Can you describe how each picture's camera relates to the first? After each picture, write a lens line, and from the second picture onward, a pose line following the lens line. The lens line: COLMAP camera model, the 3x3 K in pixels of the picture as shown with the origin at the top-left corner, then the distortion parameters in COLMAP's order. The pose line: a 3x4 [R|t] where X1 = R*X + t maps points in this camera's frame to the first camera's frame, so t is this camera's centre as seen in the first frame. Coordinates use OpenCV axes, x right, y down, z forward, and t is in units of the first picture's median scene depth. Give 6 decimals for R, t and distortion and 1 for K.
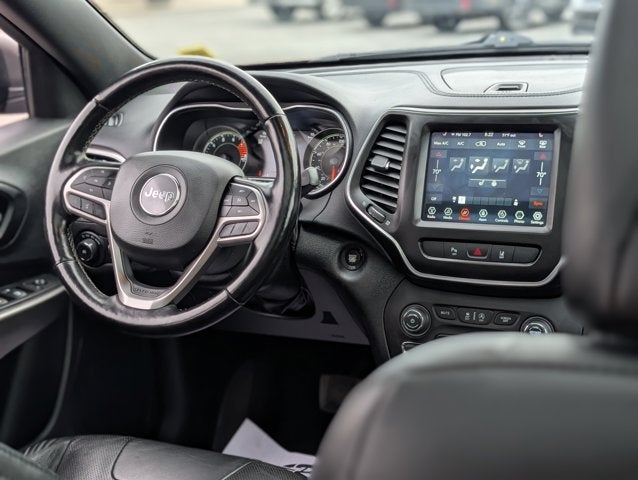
lens RADIAL K [[917.3, 0, 319.0], [0, 917.3, 240.0], [0, 0, 1]] dist [0.023344, -0.009690]
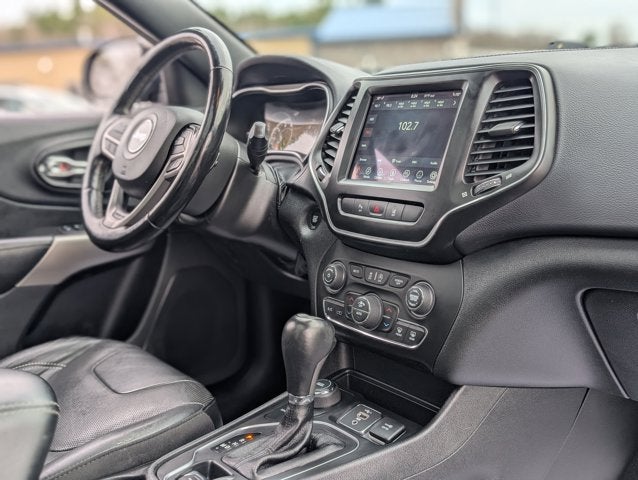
lens RADIAL K [[698.7, 0, 319.0], [0, 698.7, 240.0], [0, 0, 1]] dist [0.014103, 0.001675]
pose [[0.876411, 0.115844, -0.467423, 0.458658], [-0.154914, 0.986862, -0.045882, 0.087440], [0.455967, 0.112622, 0.882842, 0.301487]]
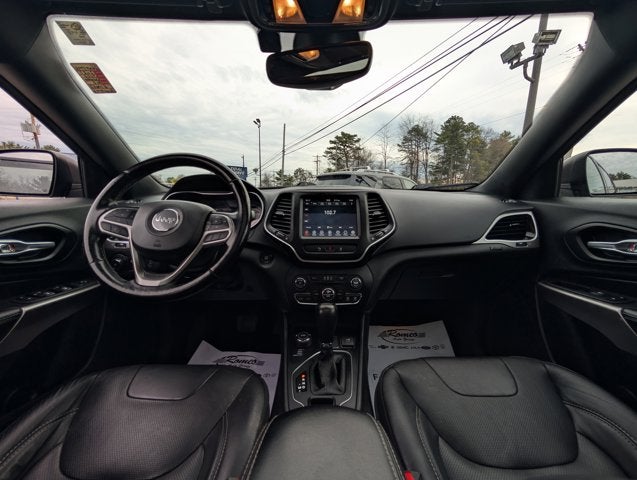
lens RADIAL K [[247.6, 0, 318.5], [0, 247.6, 240.0], [0, 0, 1]] dist [0.001556, 0.000079]
pose [[0.917016, -0.005077, 0.398818, -0.090860], [0.061077, 0.989913, -0.127834, 0.065473], [-0.394146, 0.141585, 0.908076, 0.441172]]
